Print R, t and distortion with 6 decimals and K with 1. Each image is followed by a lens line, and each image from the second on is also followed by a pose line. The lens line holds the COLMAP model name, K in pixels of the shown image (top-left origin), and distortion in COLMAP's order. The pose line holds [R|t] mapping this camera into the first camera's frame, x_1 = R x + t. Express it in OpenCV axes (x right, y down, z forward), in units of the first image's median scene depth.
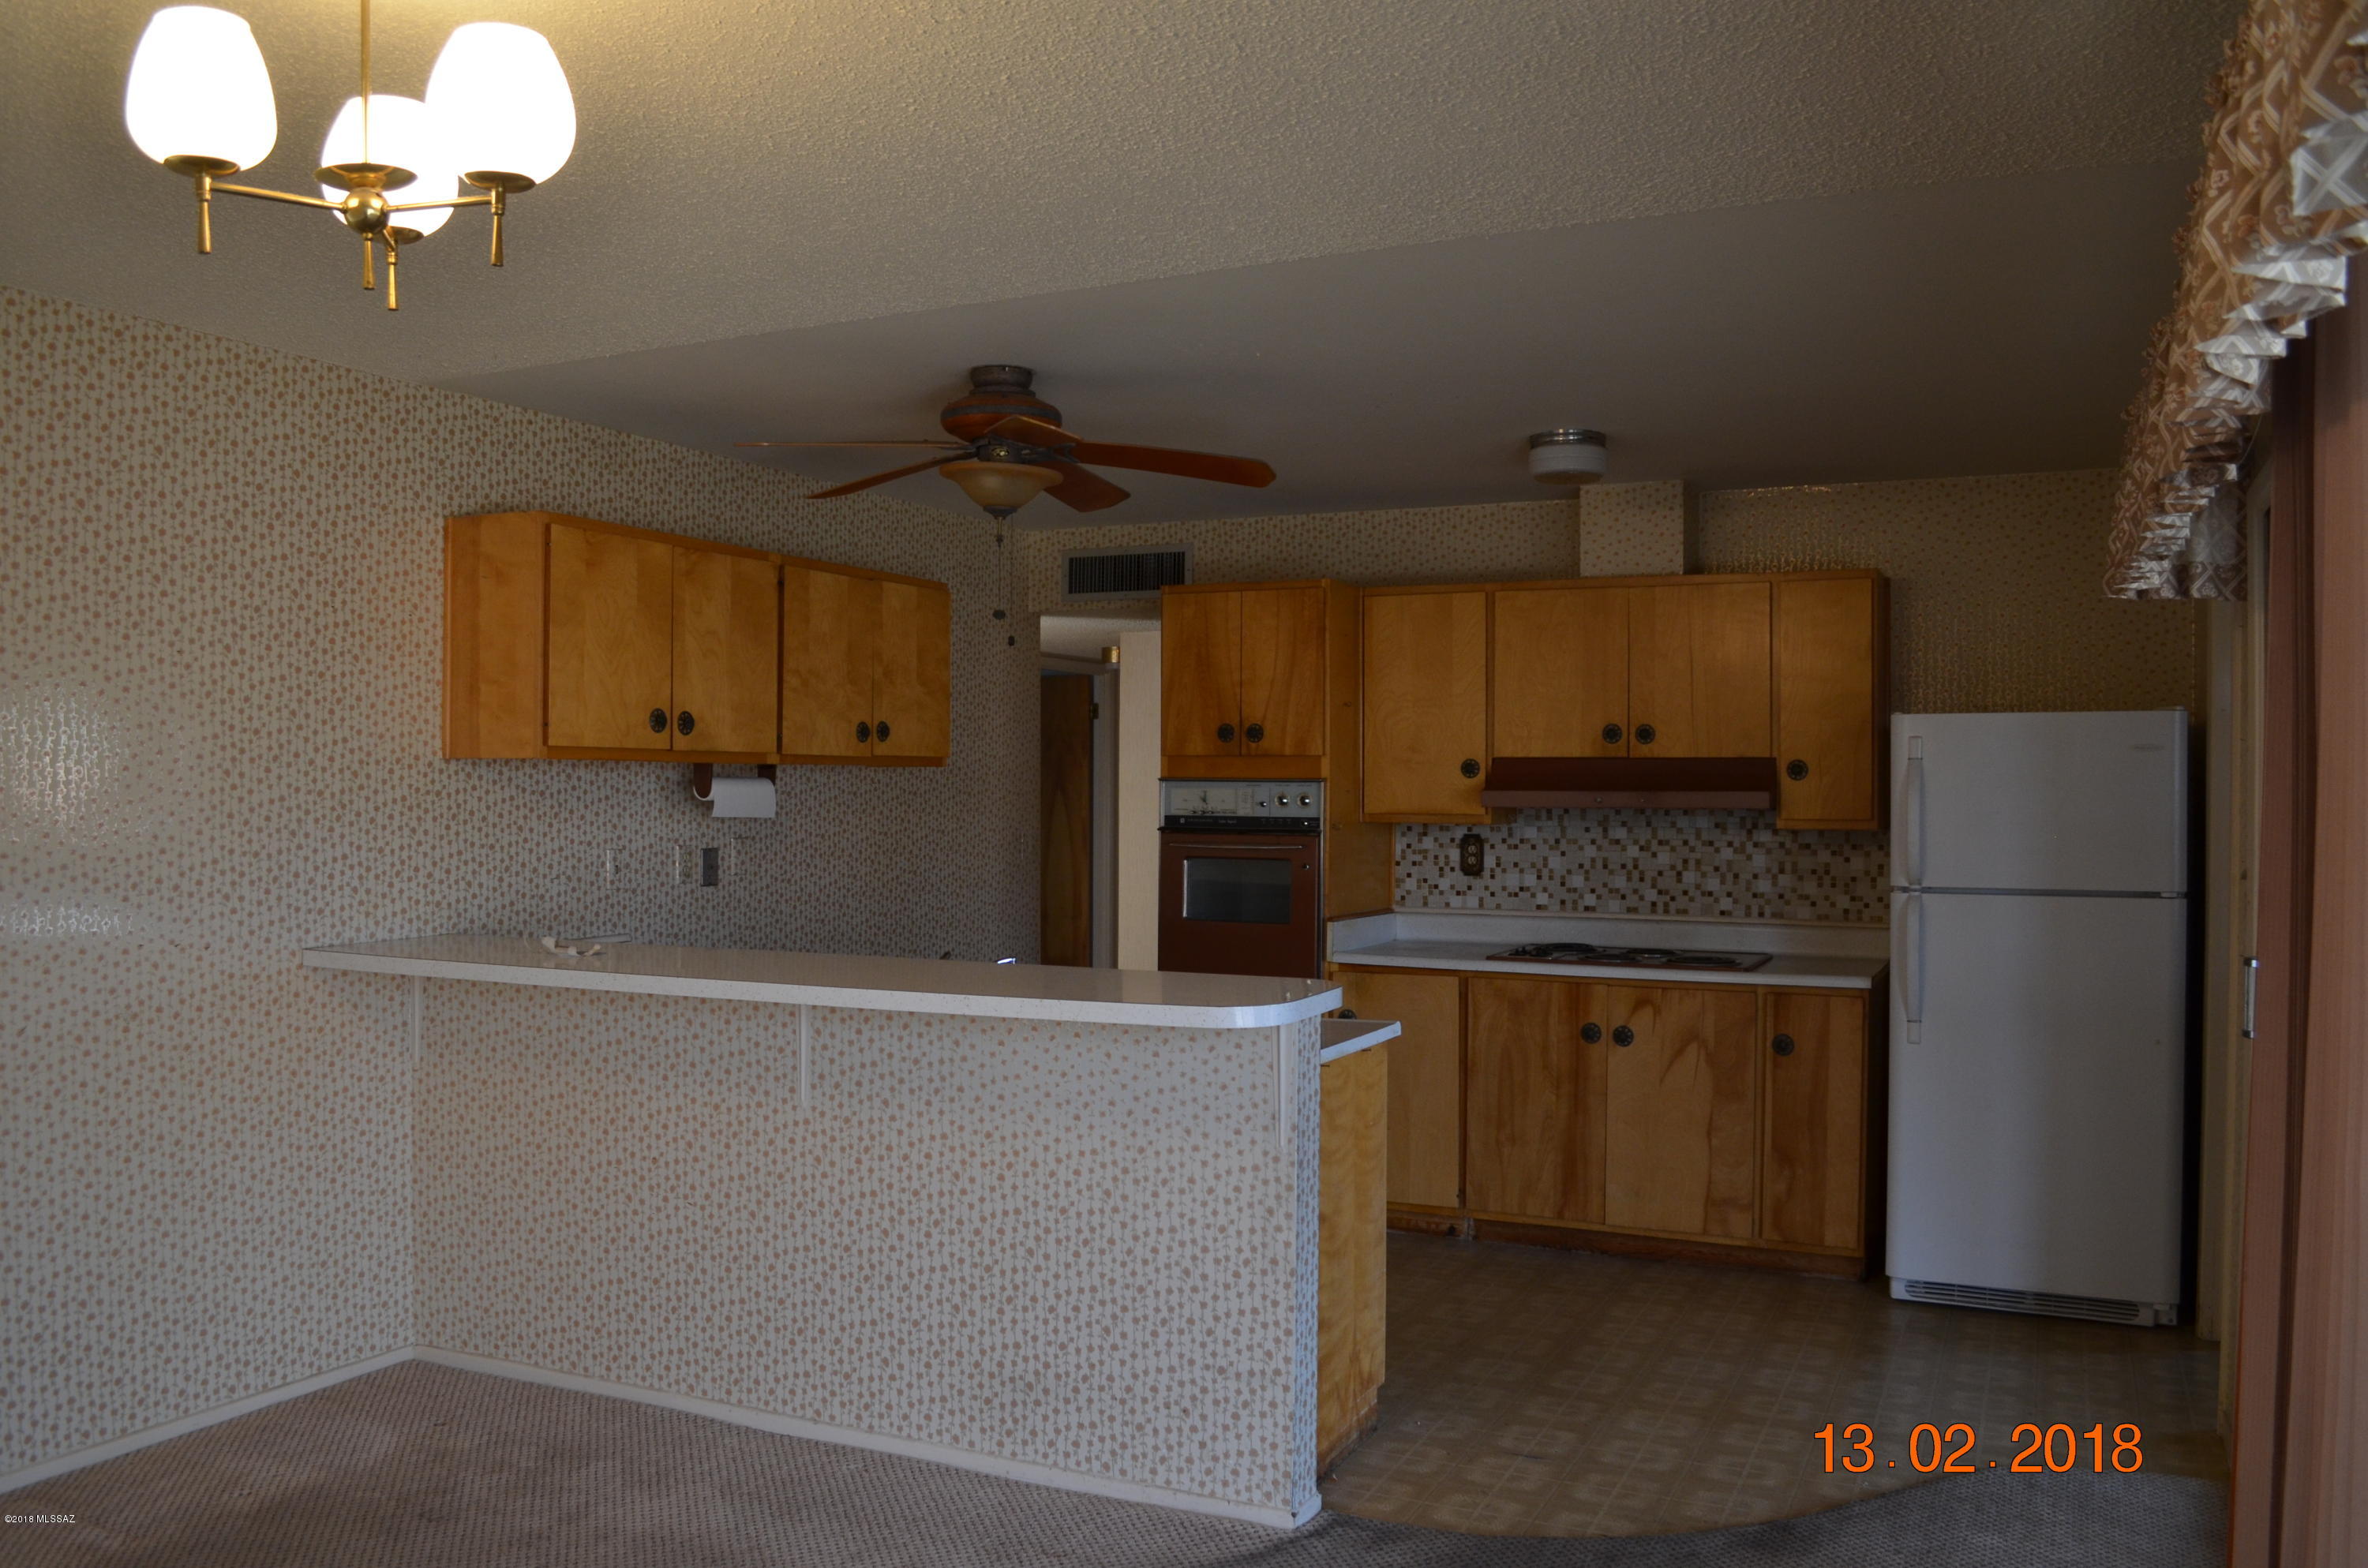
lens RADIAL K [[1913.5, 0, 1184.0], [0, 1913.5, 784.0], [0, 0, 1]] dist [-0.079716, 0.011867]
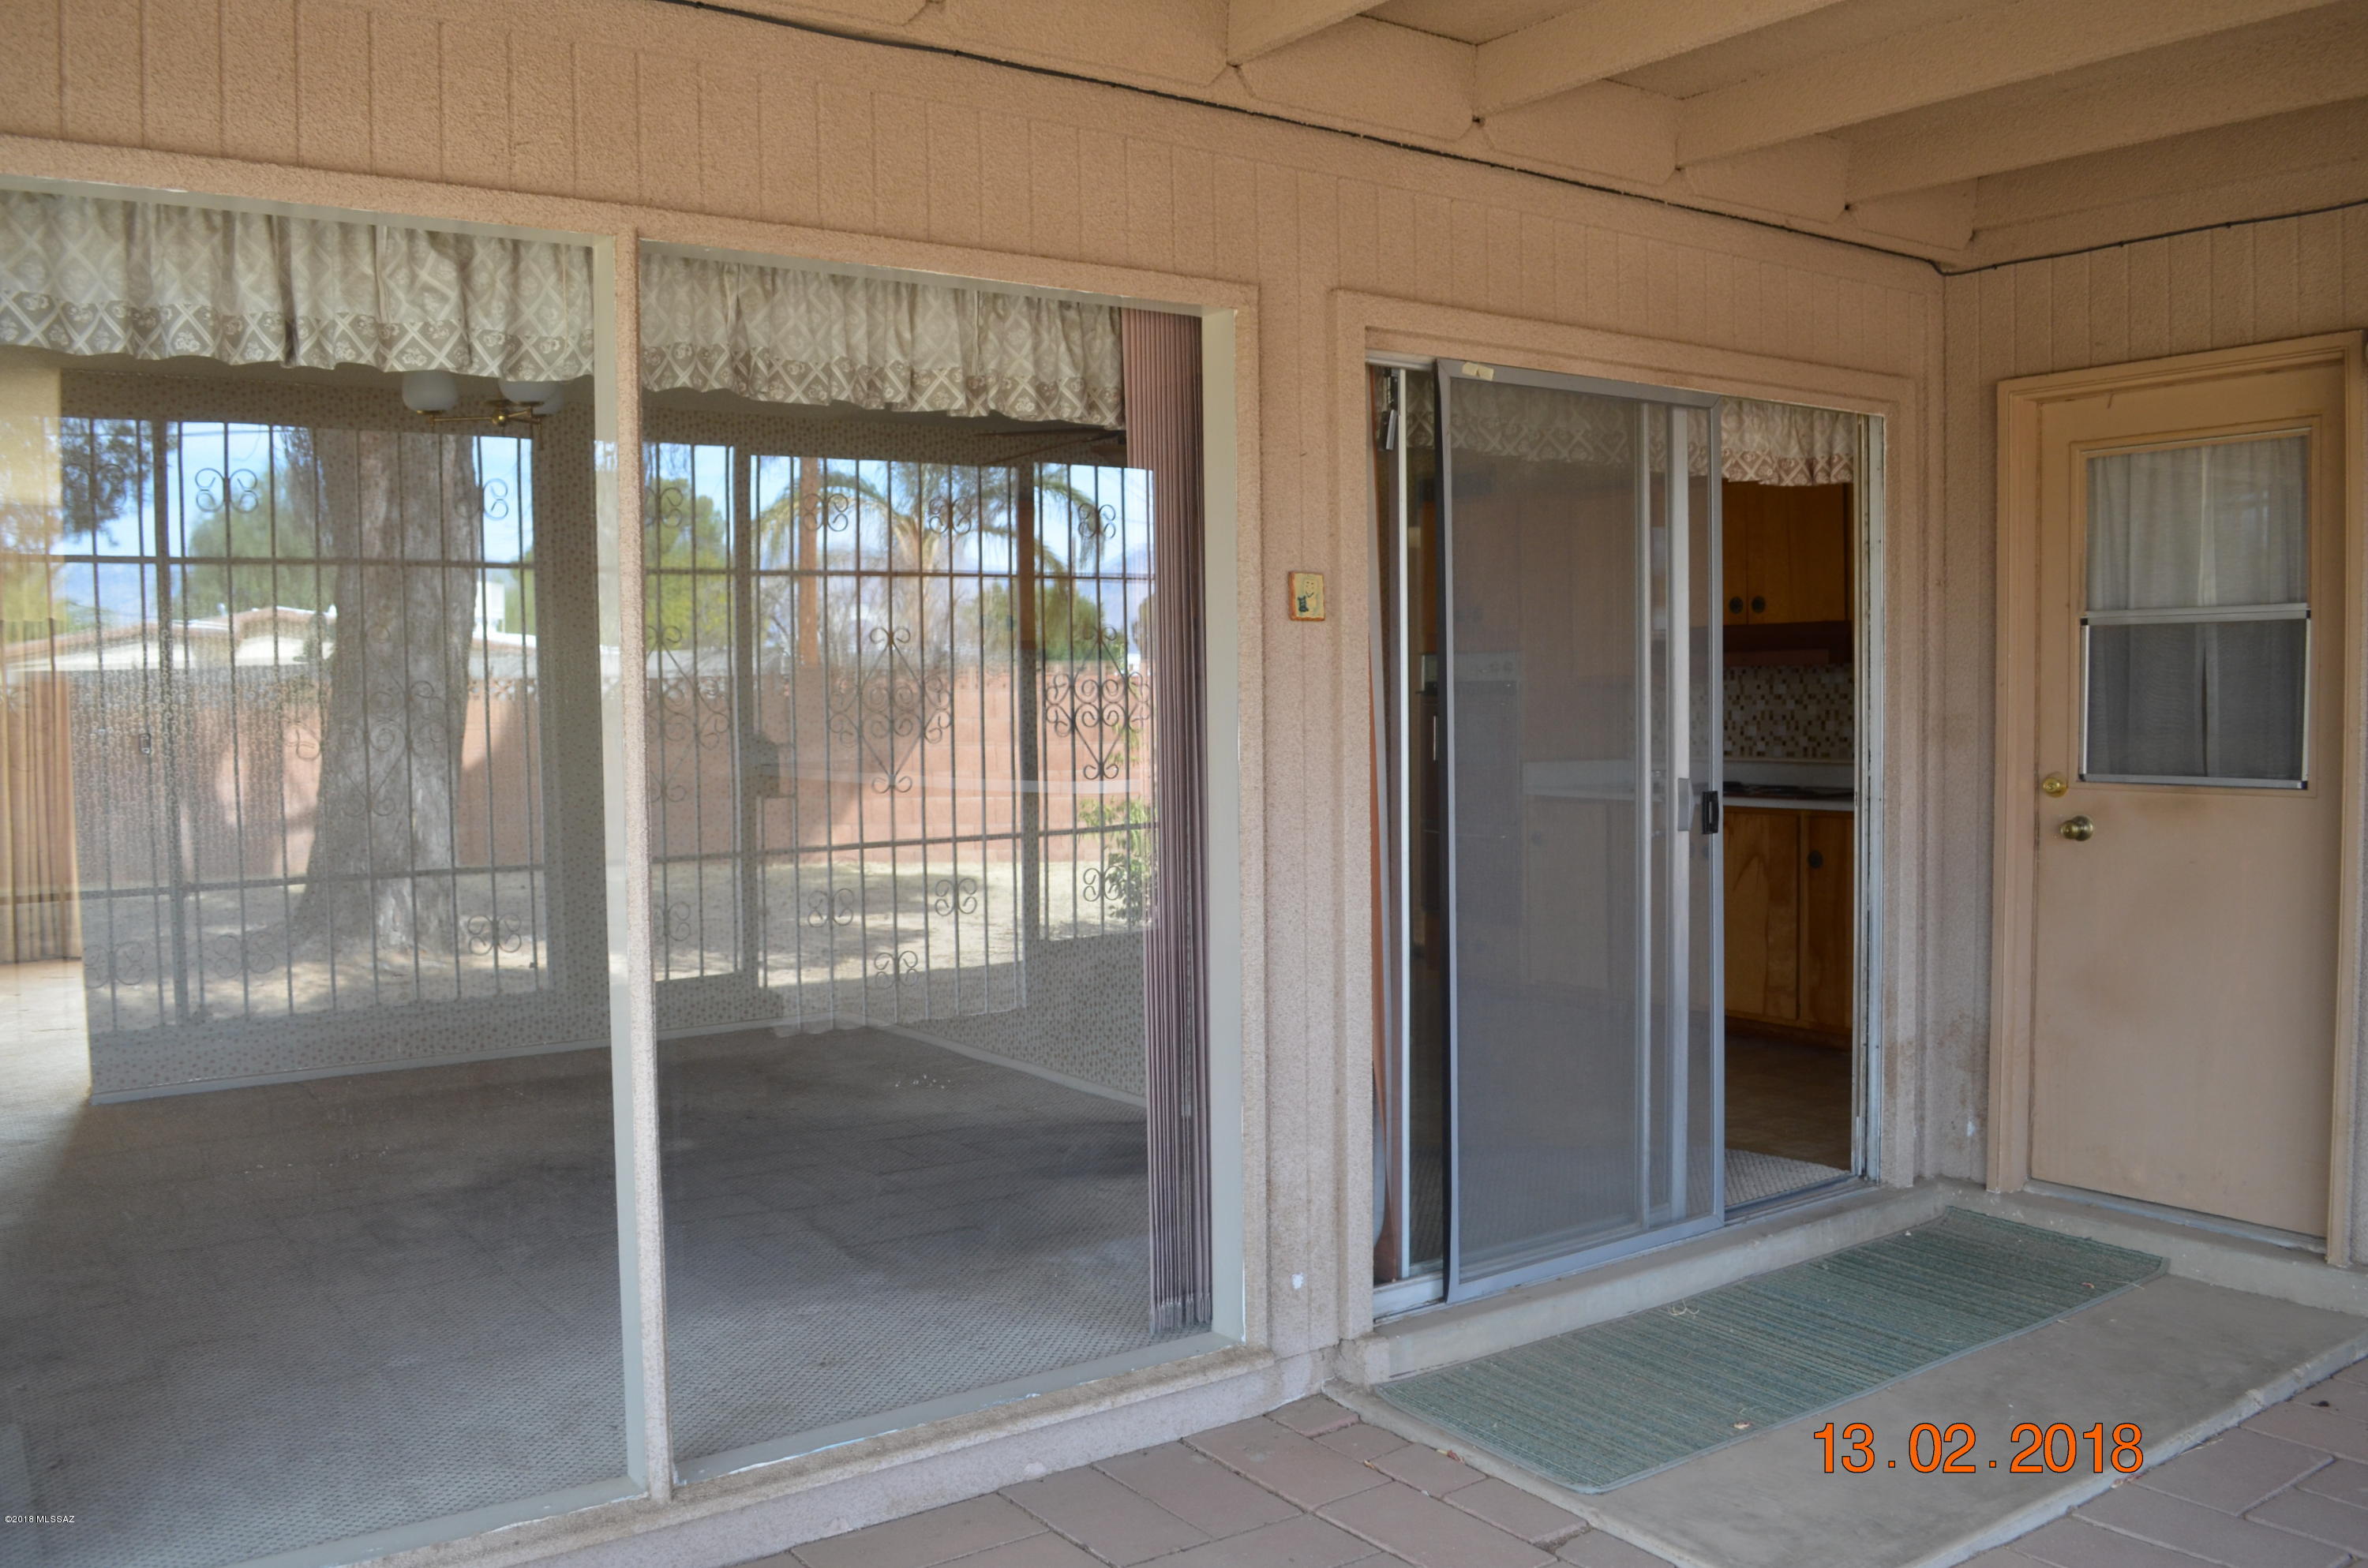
lens RADIAL K [[1913.5, 0, 1184.0], [0, 1913.5, 784.0], [0, 0, 1]] dist [-0.079716, 0.011867]
pose [[0.872846, 0.004959, -0.487971, 0.488221], [0.020007, 0.998744, 0.045937, 0.023143], [0.487585, -0.049858, 0.871650, -0.216632]]
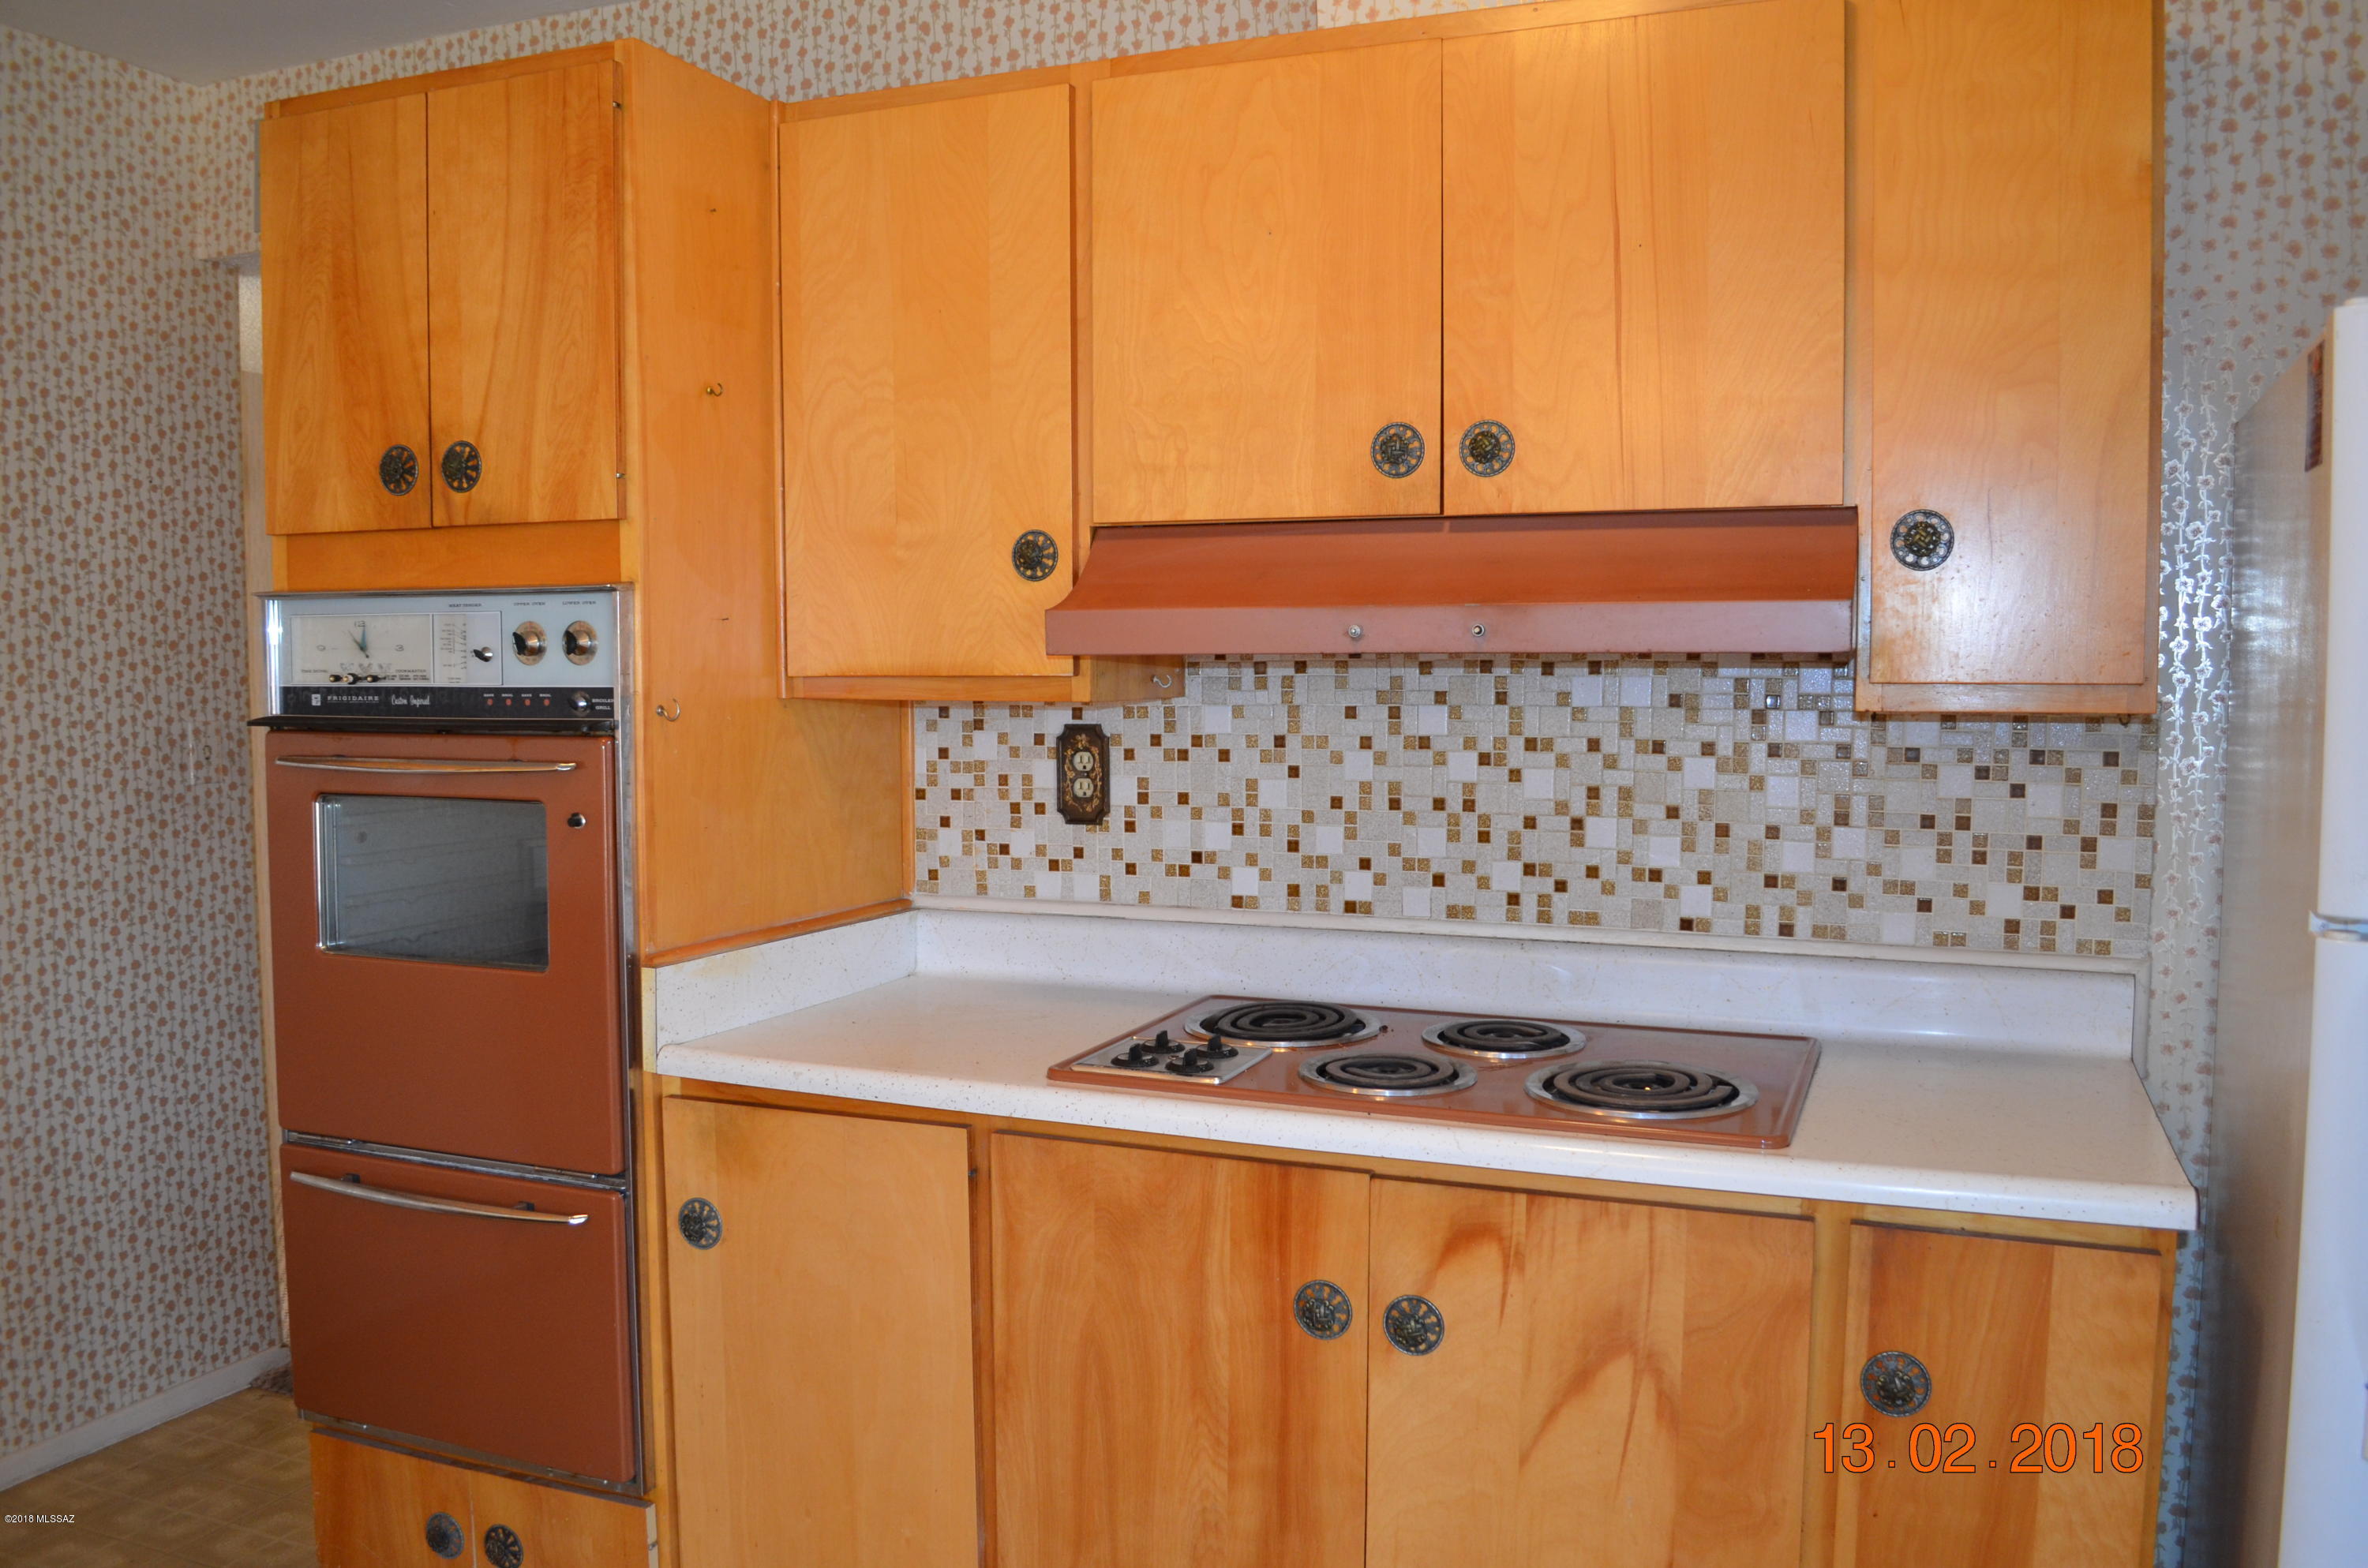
lens RADIAL K [[1913.5, 0, 1184.0], [0, 1913.5, 784.0], [0, 0, 1]] dist [-0.079716, 0.011867]
pose [[0.998305, -0.011216, 0.057105, 0.156352], [0.007200, 0.997517, 0.070055, 0.010658], [-0.057749, -0.069525, 0.995907, 0.611819]]
